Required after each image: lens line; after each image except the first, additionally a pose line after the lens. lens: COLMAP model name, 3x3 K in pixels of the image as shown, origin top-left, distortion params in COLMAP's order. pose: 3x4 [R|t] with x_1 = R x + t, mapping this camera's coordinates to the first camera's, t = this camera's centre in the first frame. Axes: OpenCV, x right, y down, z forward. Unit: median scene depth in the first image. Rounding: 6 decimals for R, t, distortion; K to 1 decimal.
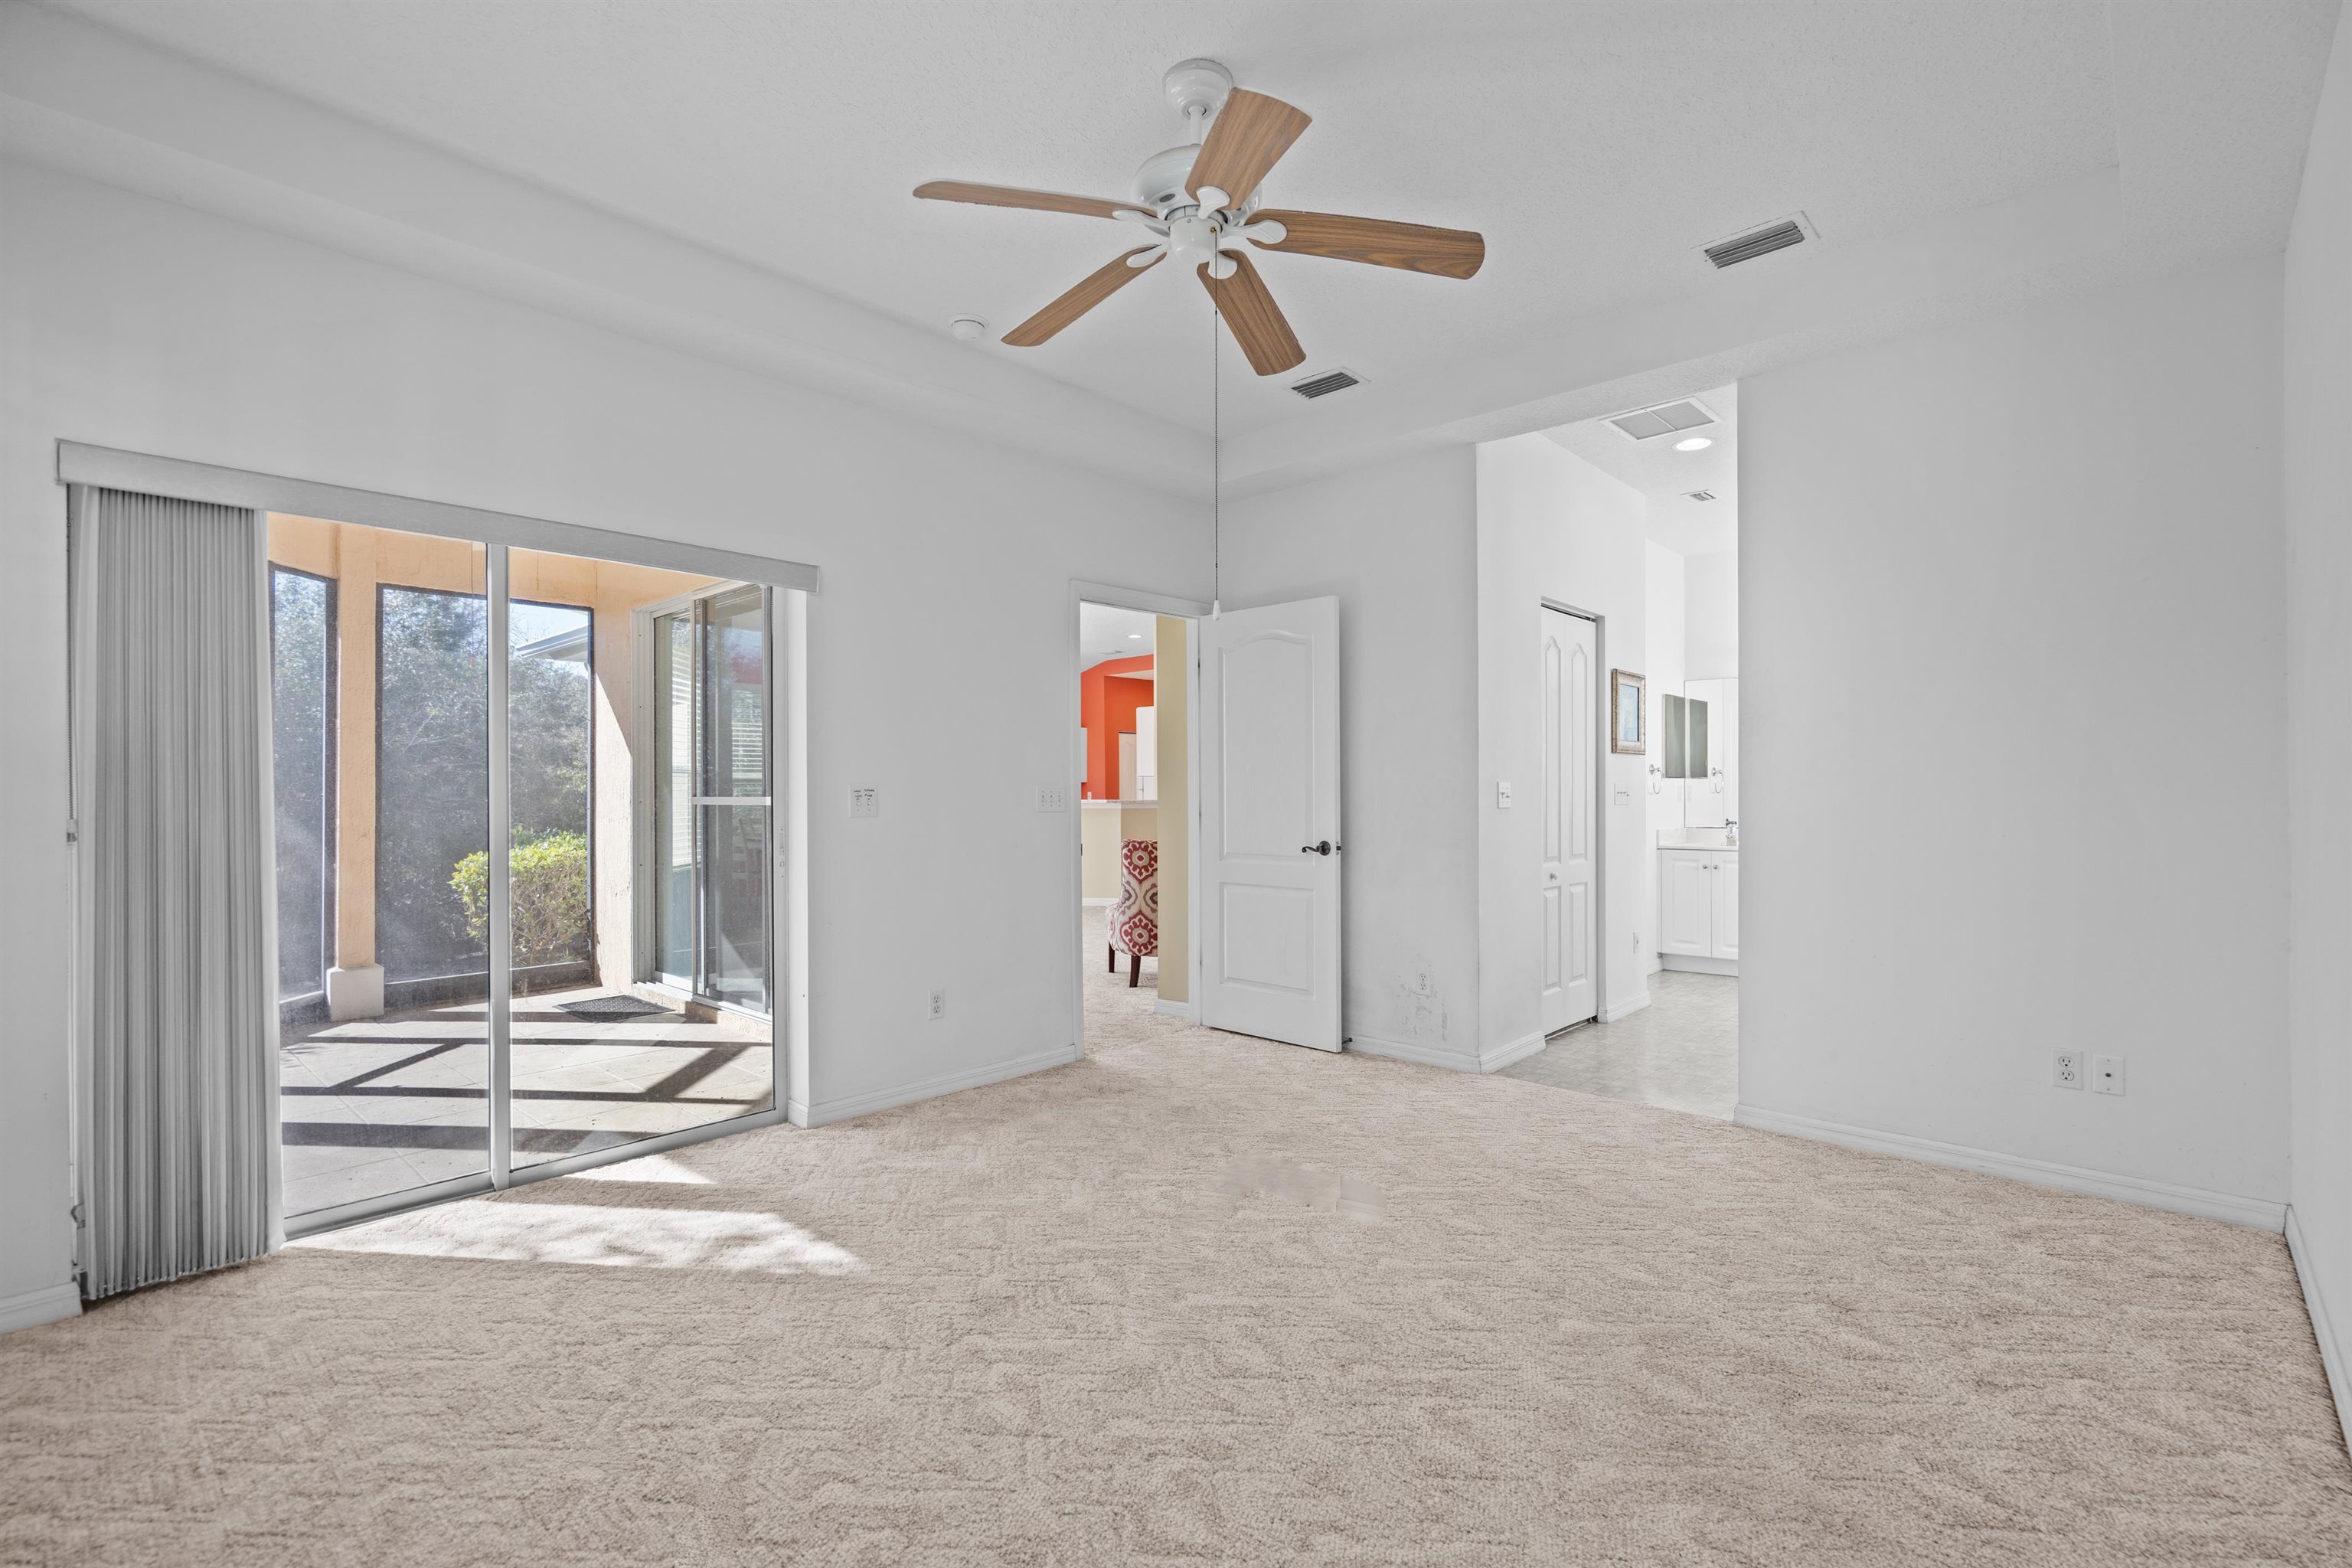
lens RADIAL K [[1065.5, 0, 1159.6], [0, 1065.5, 774.7], [0, 0, 1]] dist [-0.005470, 0.003919]
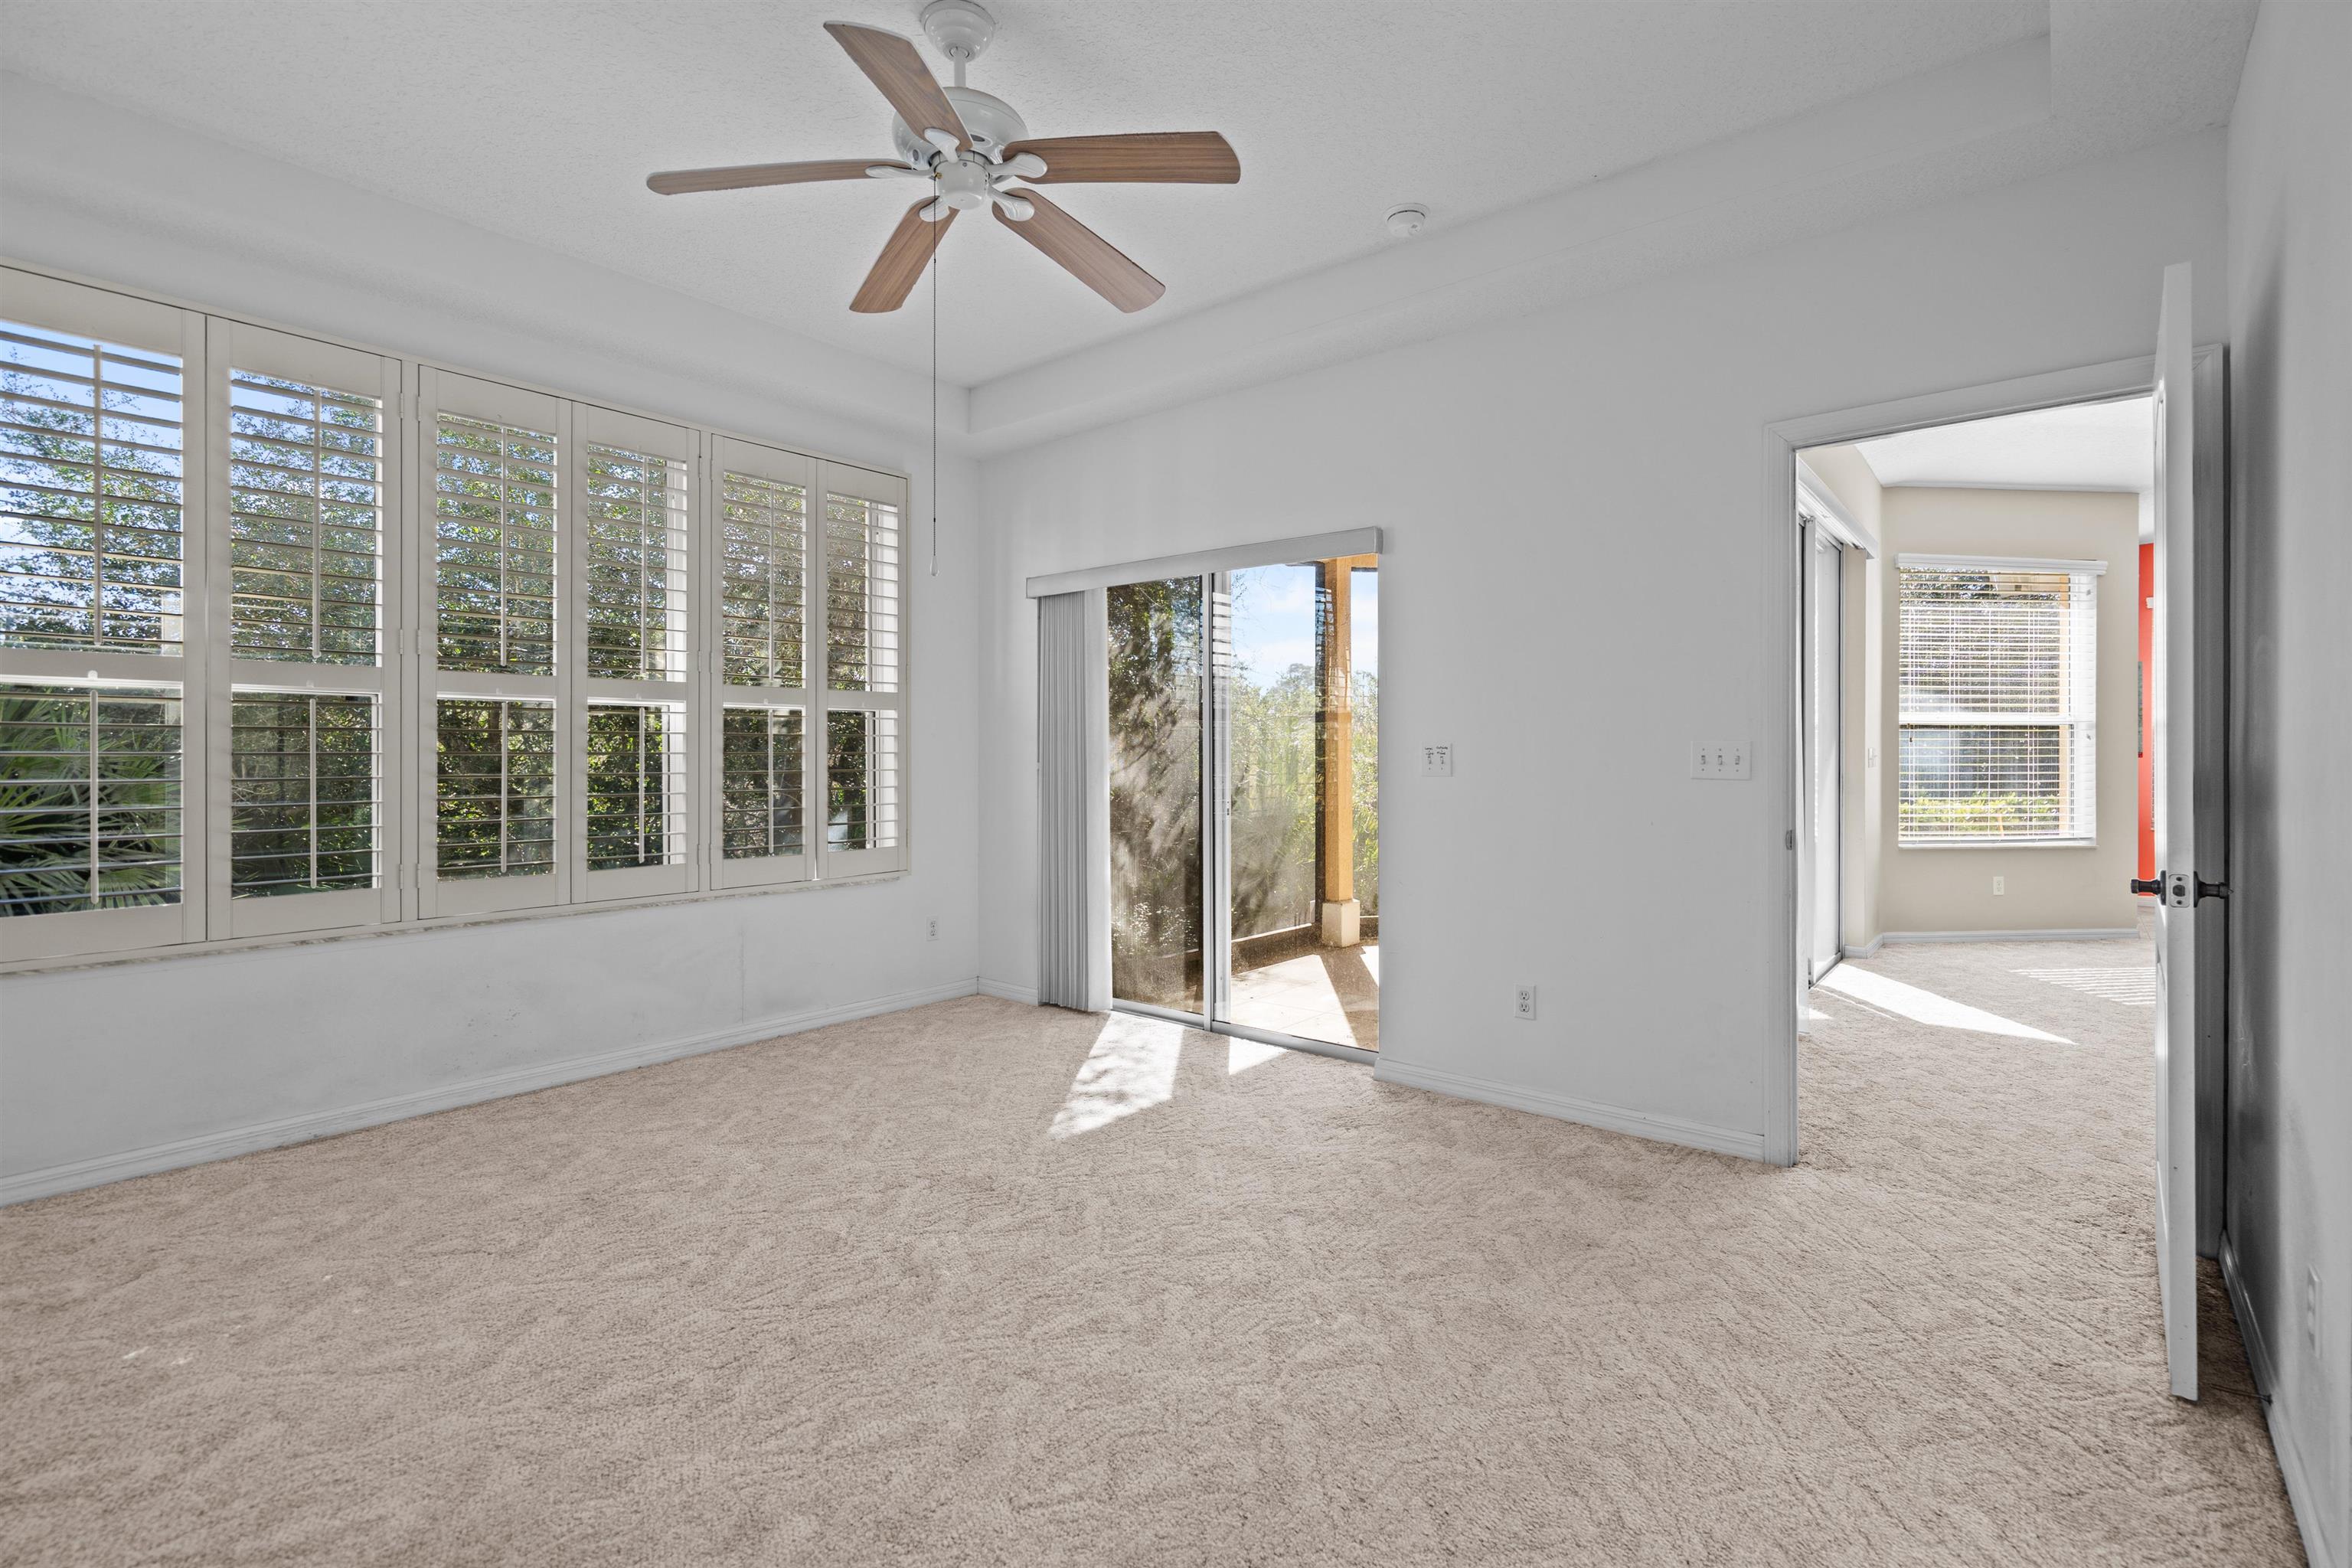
lens RADIAL K [[1065.5, 0, 1202.9], [0, 1065.5, 750.7], [0, 0, 1]] dist [-0.005470, 0.003919]
pose [[0.093798, 0.002013, -0.995589, 0.866517], [0.007914, 0.999965, 0.002768, 0.016981], [0.995560, -0.008139, 0.093779, 0.958214]]
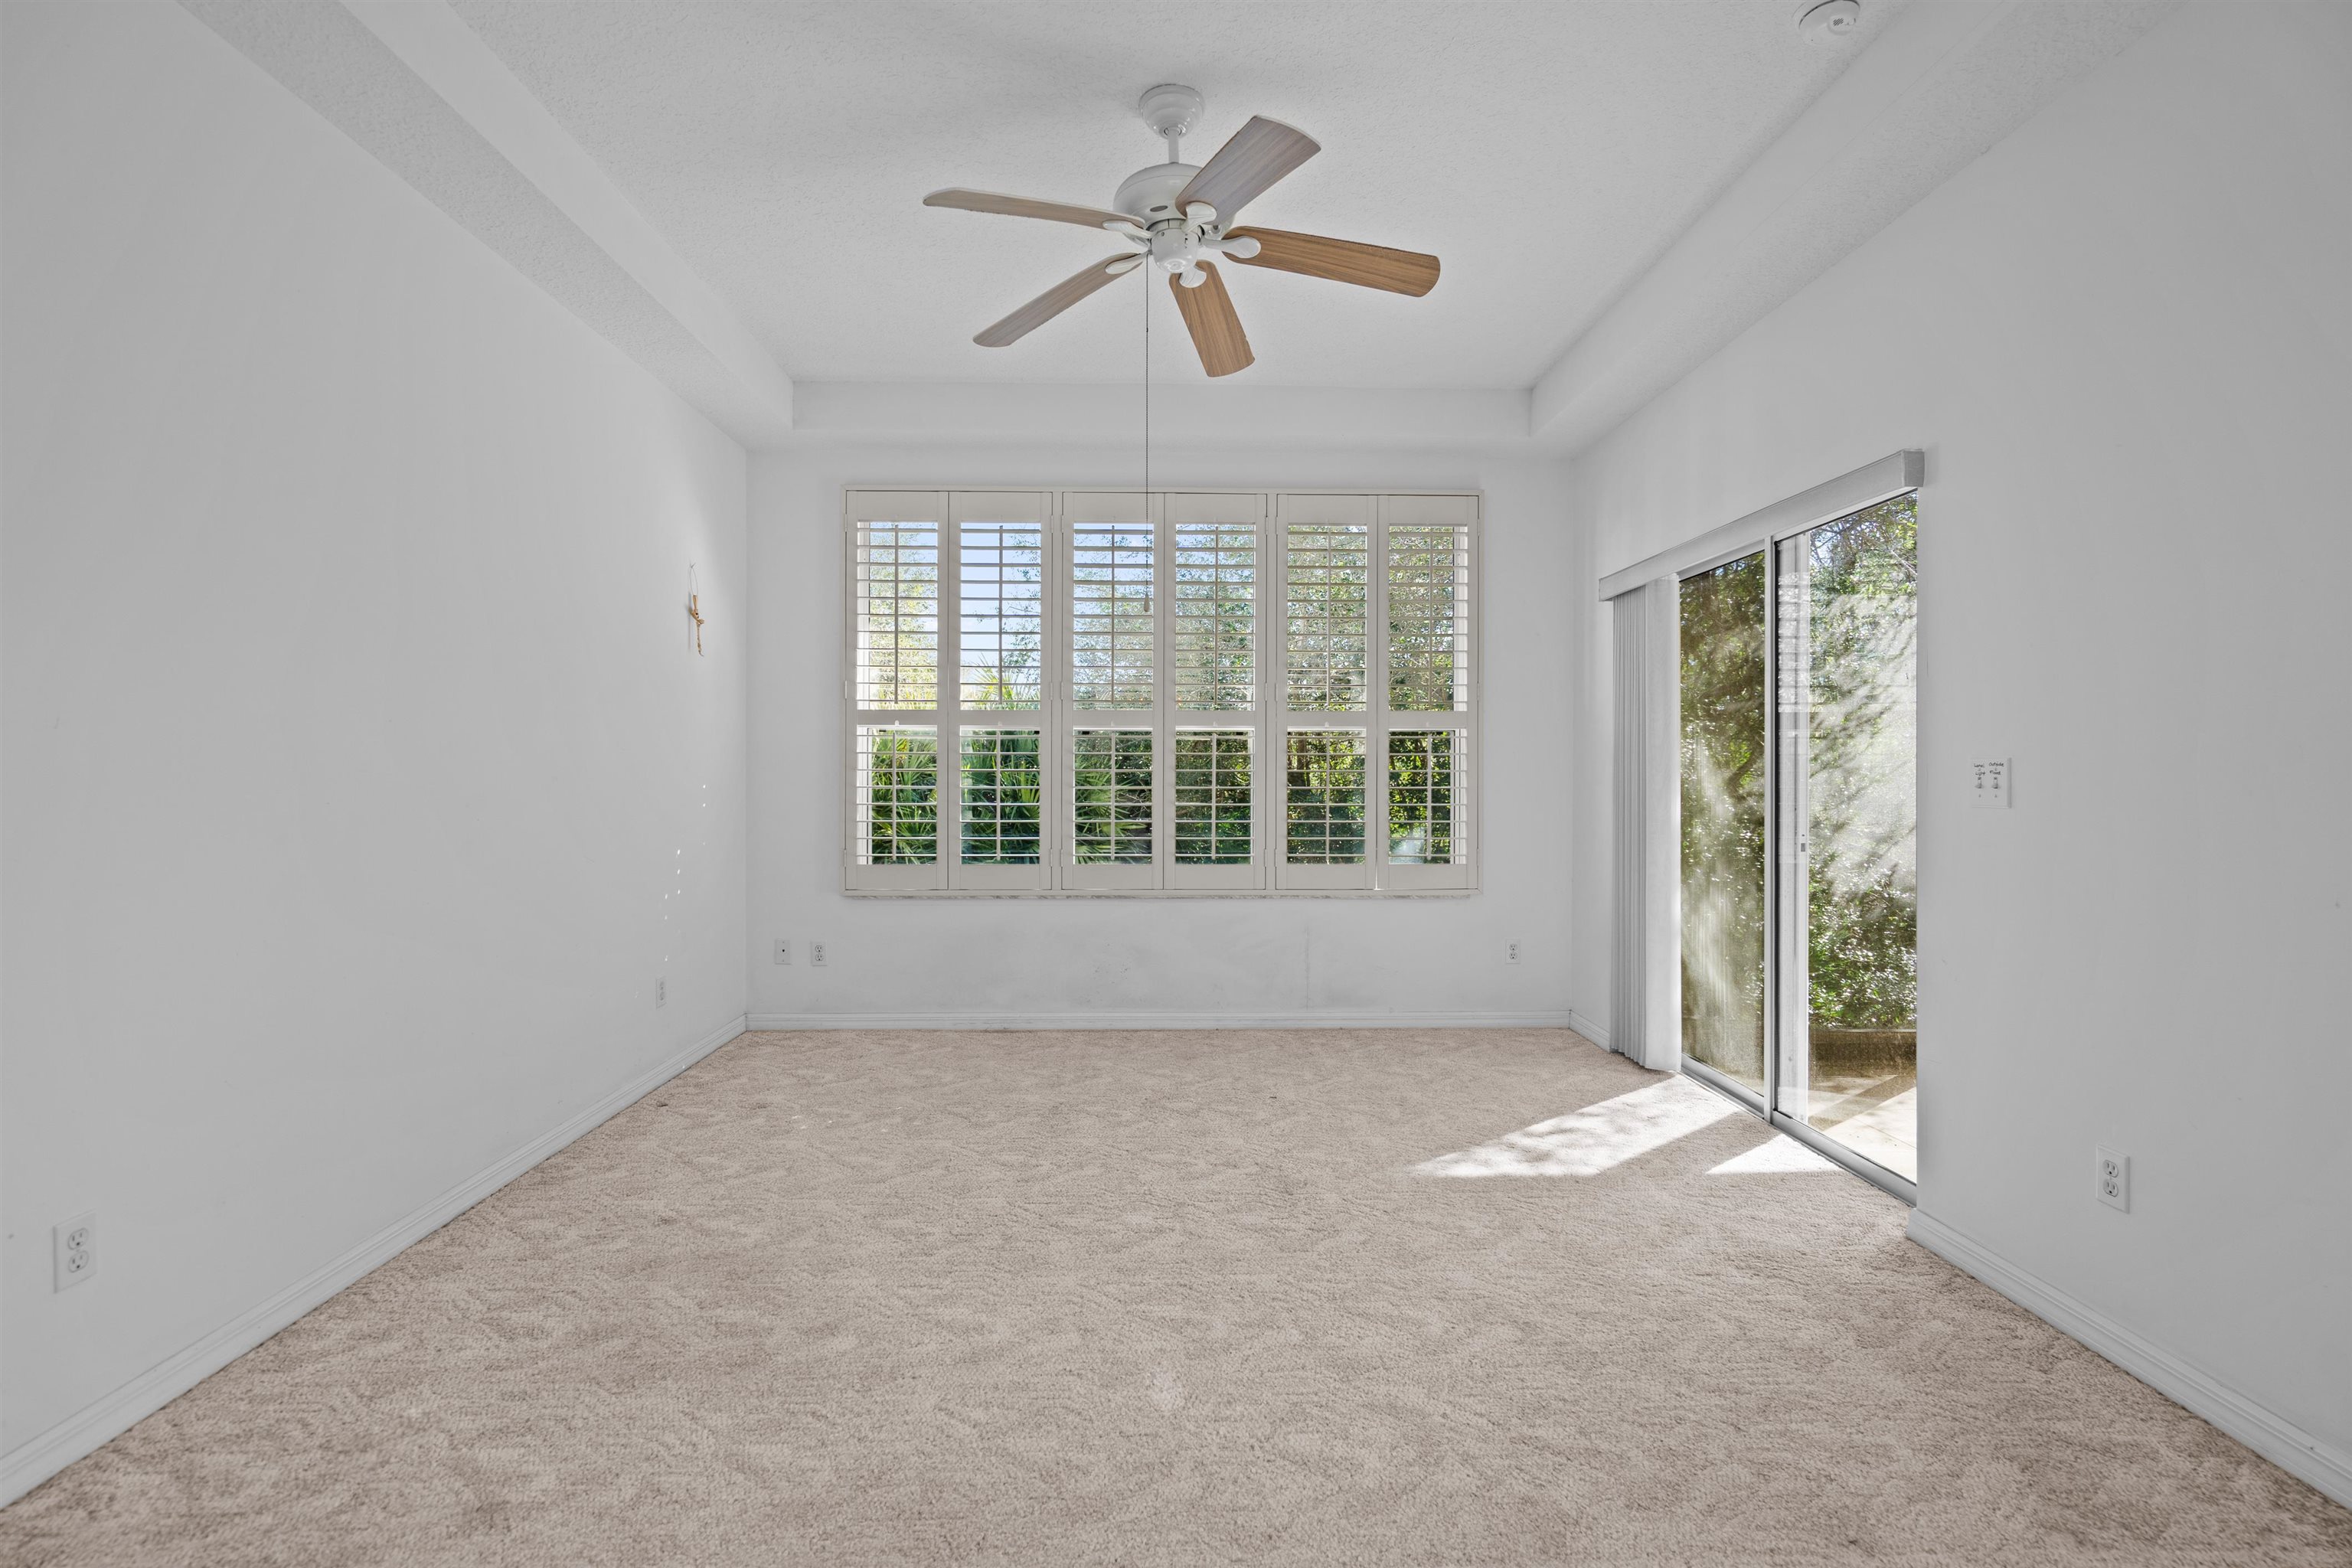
lens RADIAL K [[1065.5, 0, 1186.6], [0, 1065.5, 770.9], [0, 0, 1]] dist [-0.005470, 0.003919]
pose [[-0.689789, 0.002198, -0.724007, 0.674513], [0.006479, 0.999974, -0.003138, 0.023288], [0.723981, -0.006855, -0.689785, 1.477975]]
